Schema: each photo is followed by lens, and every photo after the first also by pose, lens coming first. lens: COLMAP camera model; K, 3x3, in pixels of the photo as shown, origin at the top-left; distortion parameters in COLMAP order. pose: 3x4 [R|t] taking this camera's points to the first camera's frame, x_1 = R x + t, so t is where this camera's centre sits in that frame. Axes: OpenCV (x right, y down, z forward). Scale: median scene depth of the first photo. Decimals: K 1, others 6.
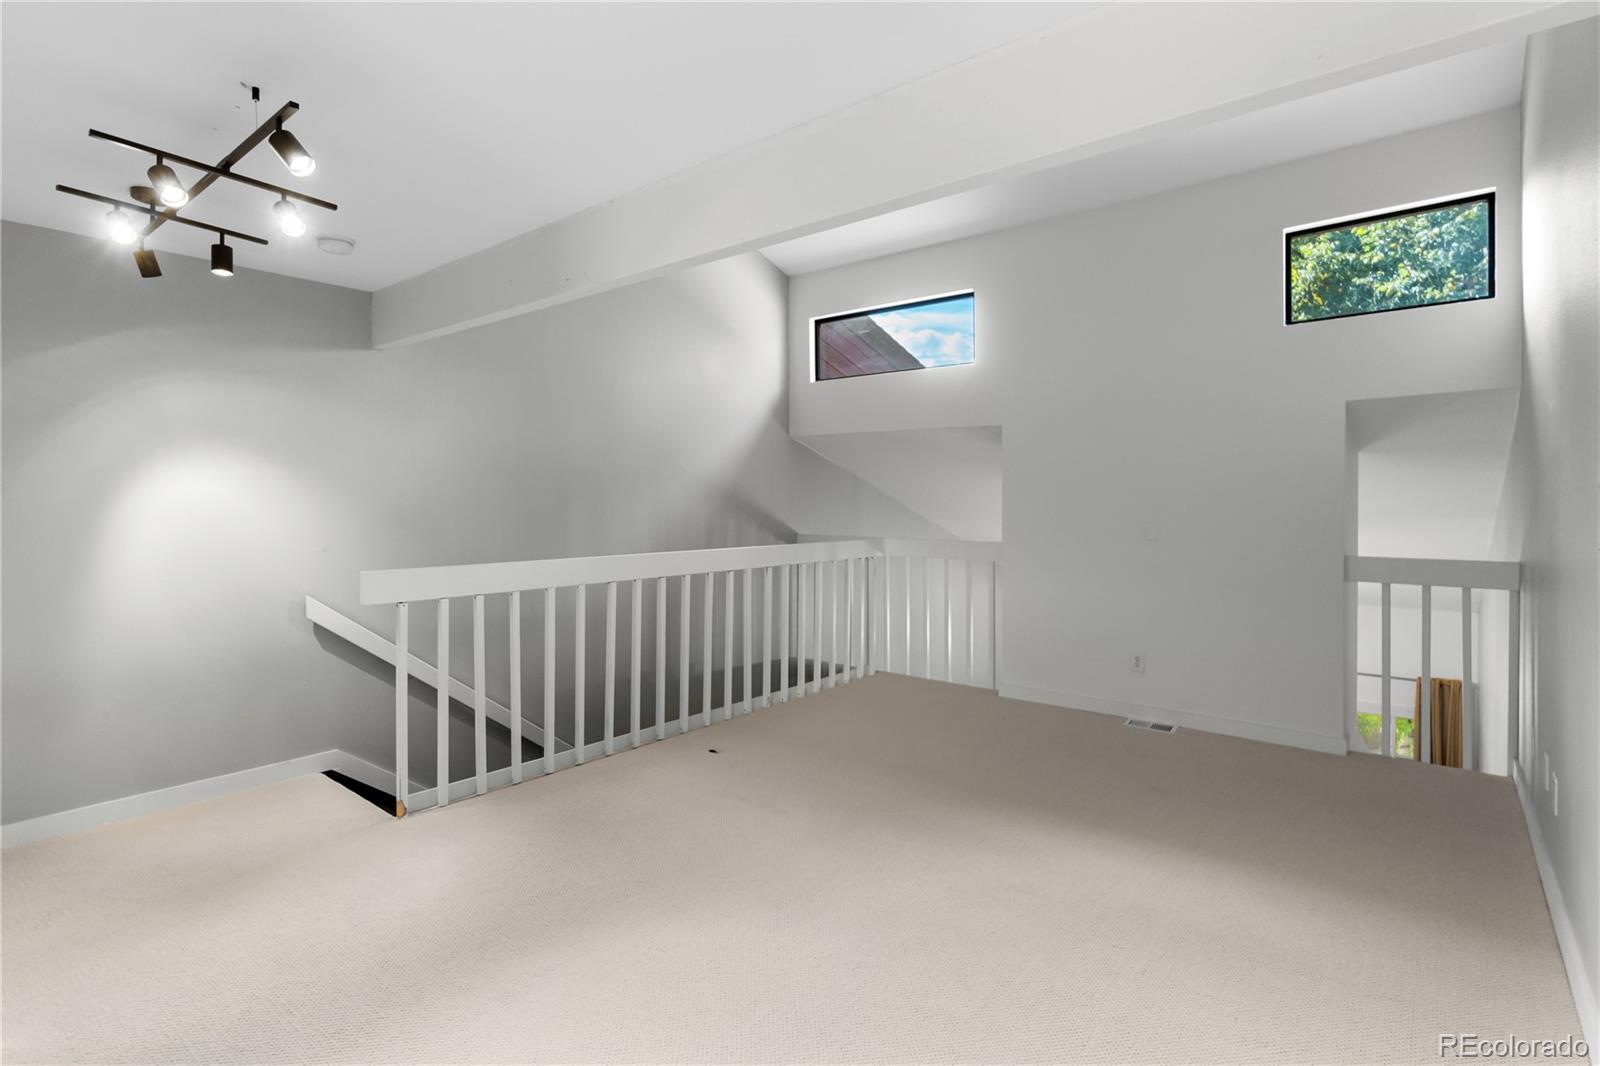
lens RADIAL K [[763.7, 0, 819.6], [0, 763.7, 498.1], [0, 0, 1]] dist [-0.003710, 0.001798]
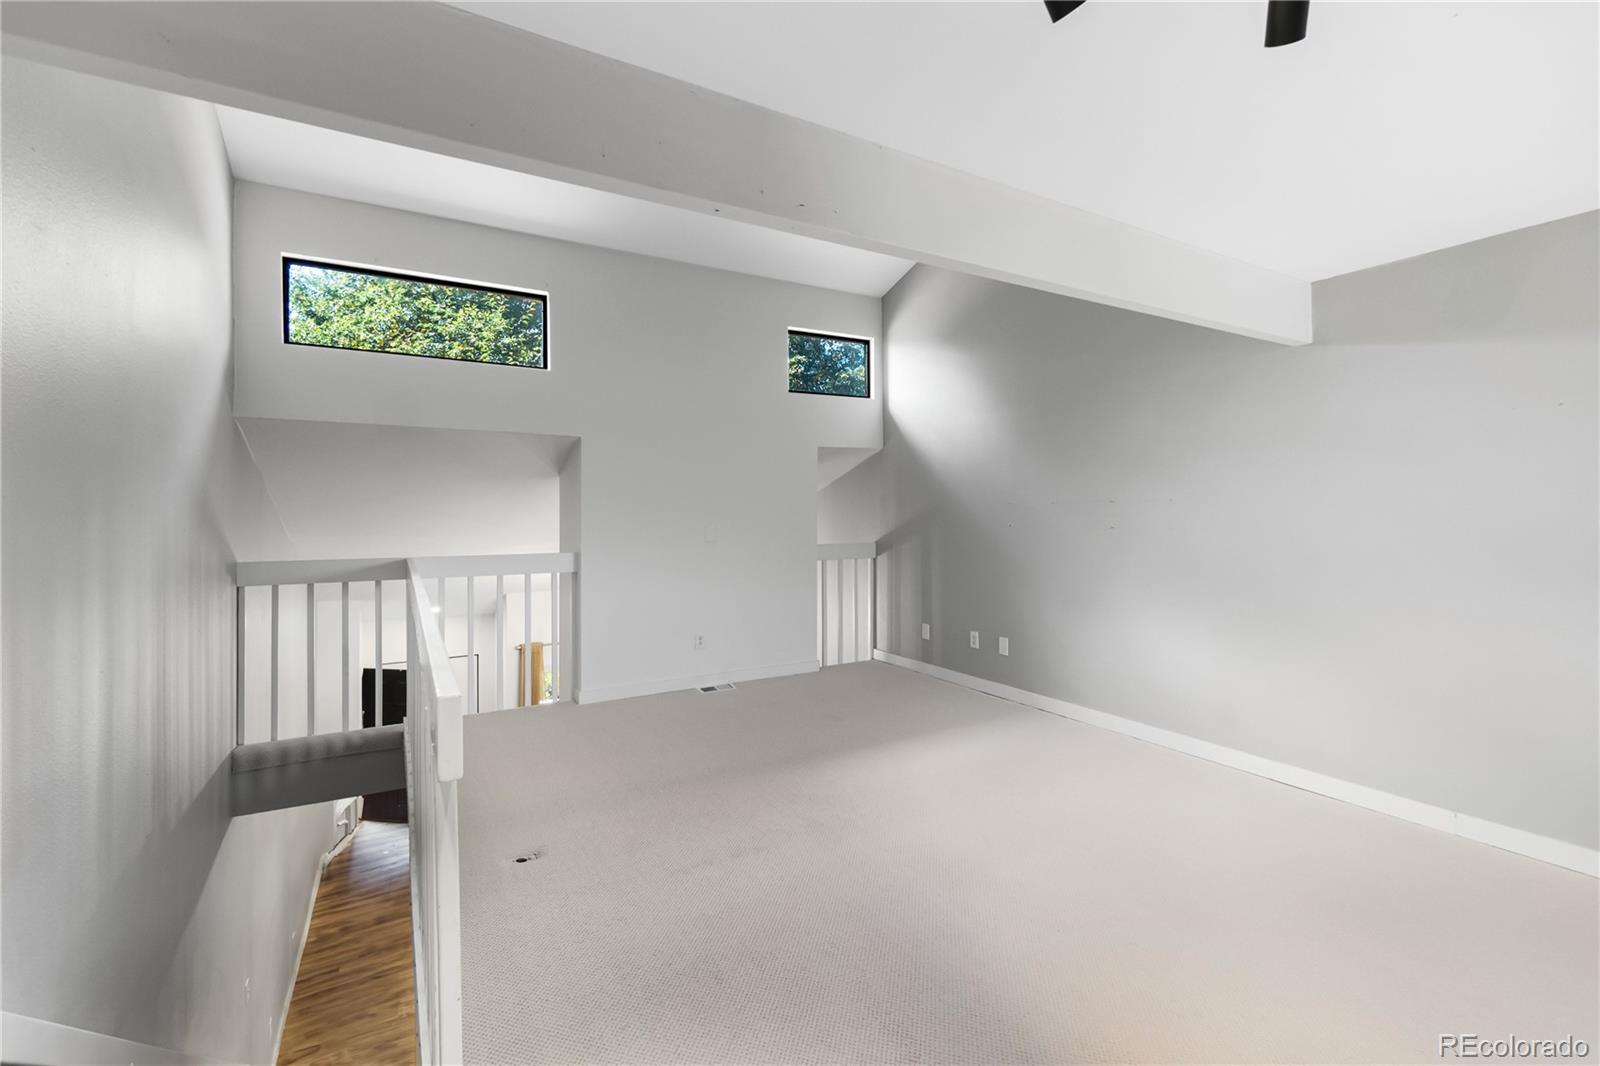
lens RADIAL K [[700.4, 0, 766.6], [0, 700.4, 504.8], [0, 0, 1]] dist [-0.007763, 0.001326]
pose [[0.363582, 0.005710, 0.931545, -0.372623], [0.000142, 0.999981, -0.006185, 0.000942], [-0.931562, 0.002381, 0.363574, 0.303273]]
